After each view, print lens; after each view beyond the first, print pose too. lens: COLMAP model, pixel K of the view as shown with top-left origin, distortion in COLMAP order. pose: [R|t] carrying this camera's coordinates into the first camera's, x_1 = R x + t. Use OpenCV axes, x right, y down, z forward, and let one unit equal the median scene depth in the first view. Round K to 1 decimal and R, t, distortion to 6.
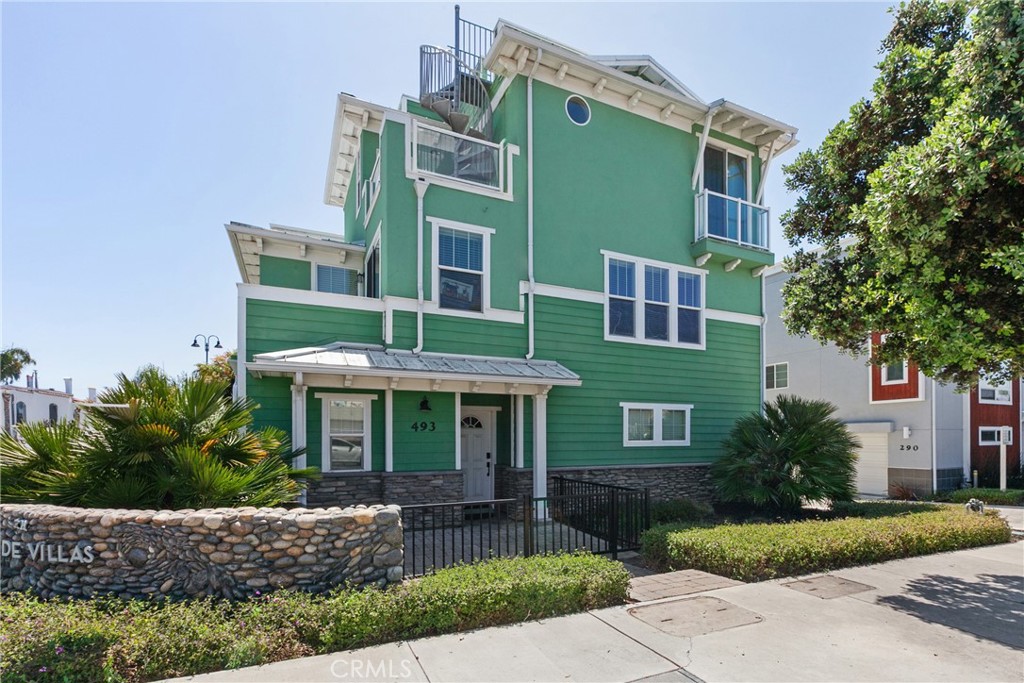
lens RADIAL K [[496.0, 0, 464.9], [0, 496.0, 326.9], [0, 0, 1]] dist [-0.001390, 0.000377]
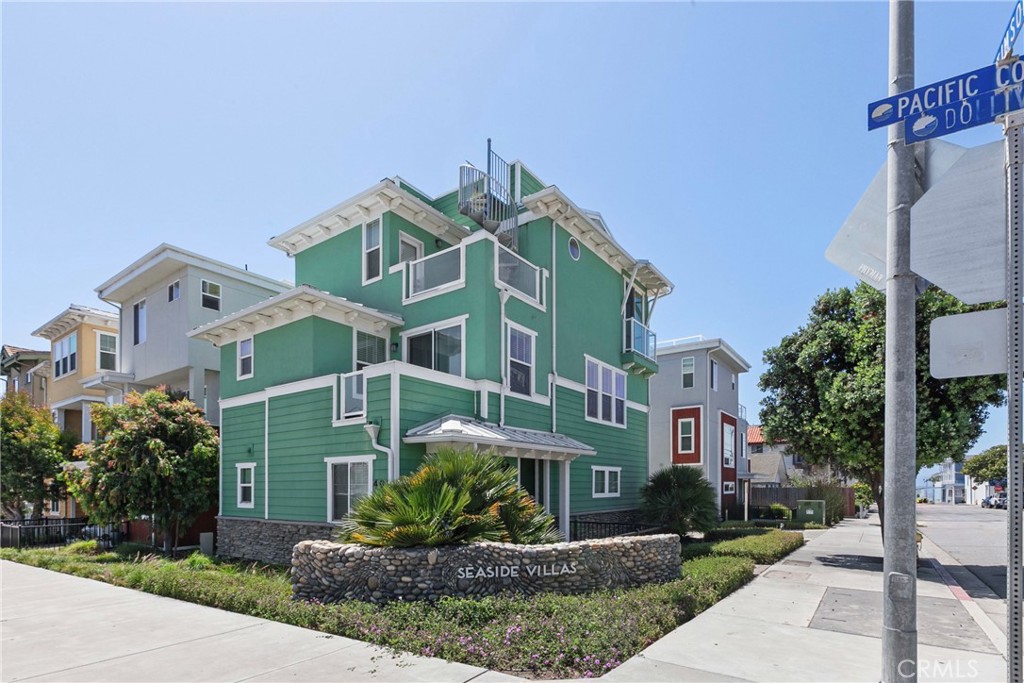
lens RADIAL K [[496.0, 0, 509.9], [0, 496.0, 346.3], [0, 0, 1]] dist [-0.001390, 0.000377]
pose [[0.872841, 0.130680, 0.470182, -0.678181], [-0.101891, 0.991046, -0.086296, -0.042519], [-0.477249, 0.027415, 0.878340, -0.142650]]
